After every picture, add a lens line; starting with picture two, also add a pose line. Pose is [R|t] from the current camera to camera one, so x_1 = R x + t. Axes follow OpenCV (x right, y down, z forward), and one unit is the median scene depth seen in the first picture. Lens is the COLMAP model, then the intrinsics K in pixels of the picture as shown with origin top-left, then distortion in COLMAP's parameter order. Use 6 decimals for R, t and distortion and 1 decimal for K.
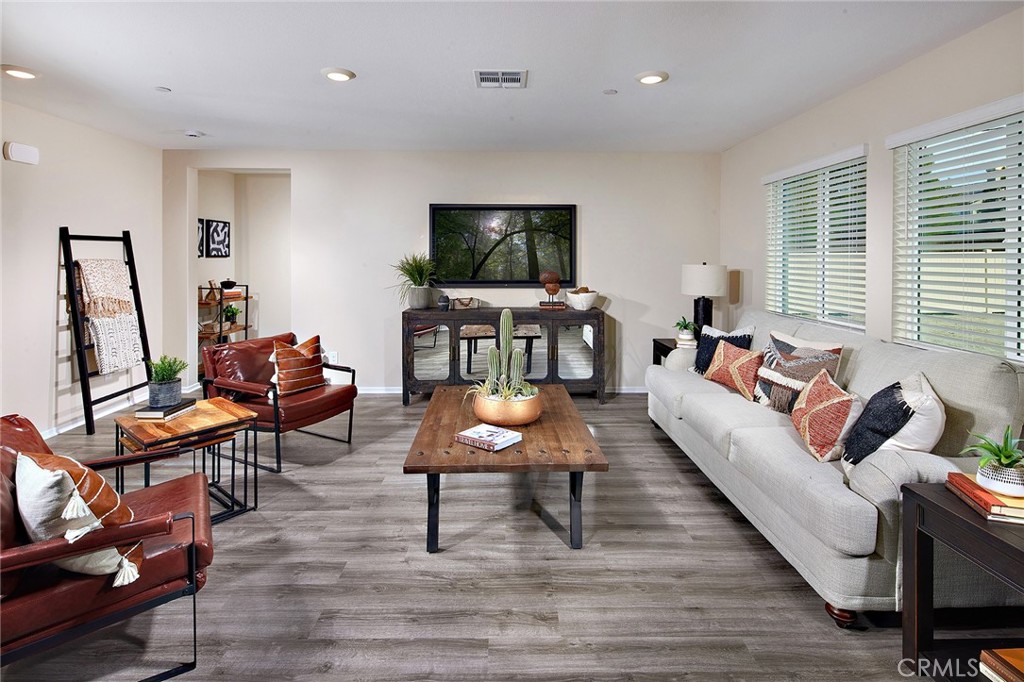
lens RADIAL K [[495.7, 0, 511.3], [0, 495.7, 257.8], [0, 0, 1]] dist [-0.000228, -0.002424]
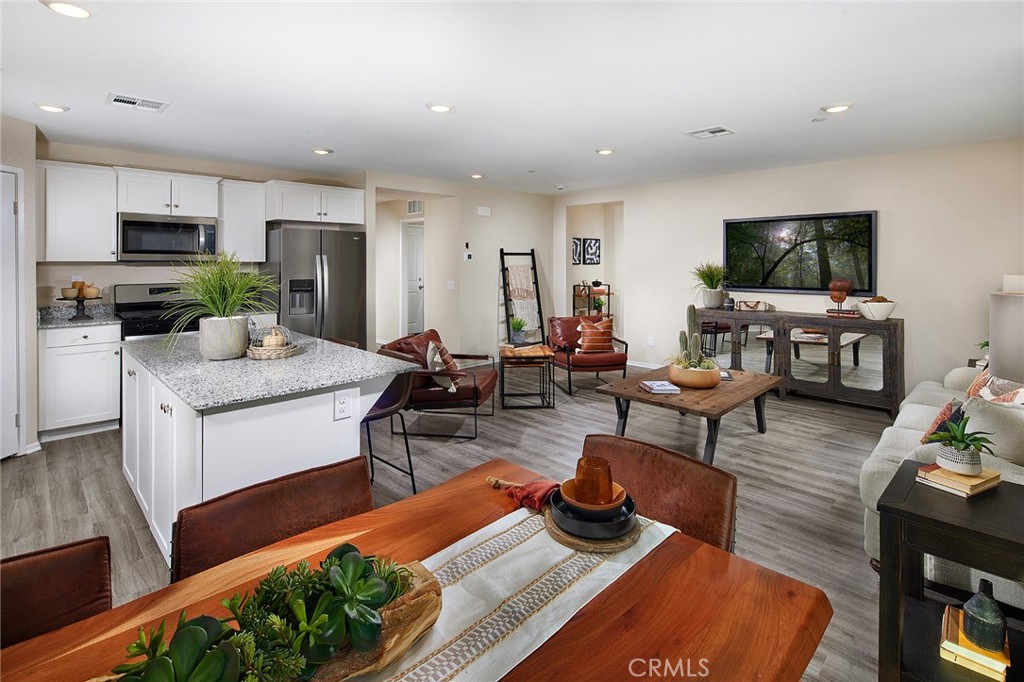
lens RADIAL K [[495.7, 0, 511.3], [0, 495.7, 257.8], [0, 0, 1]] dist [-0.000228, -0.002424]
pose [[0.684426, -0.008638, -0.729031, 0.345569], [0.002407, 0.999951, -0.009588, -0.008178], [0.729078, 0.004808, 0.684413, -0.169459]]
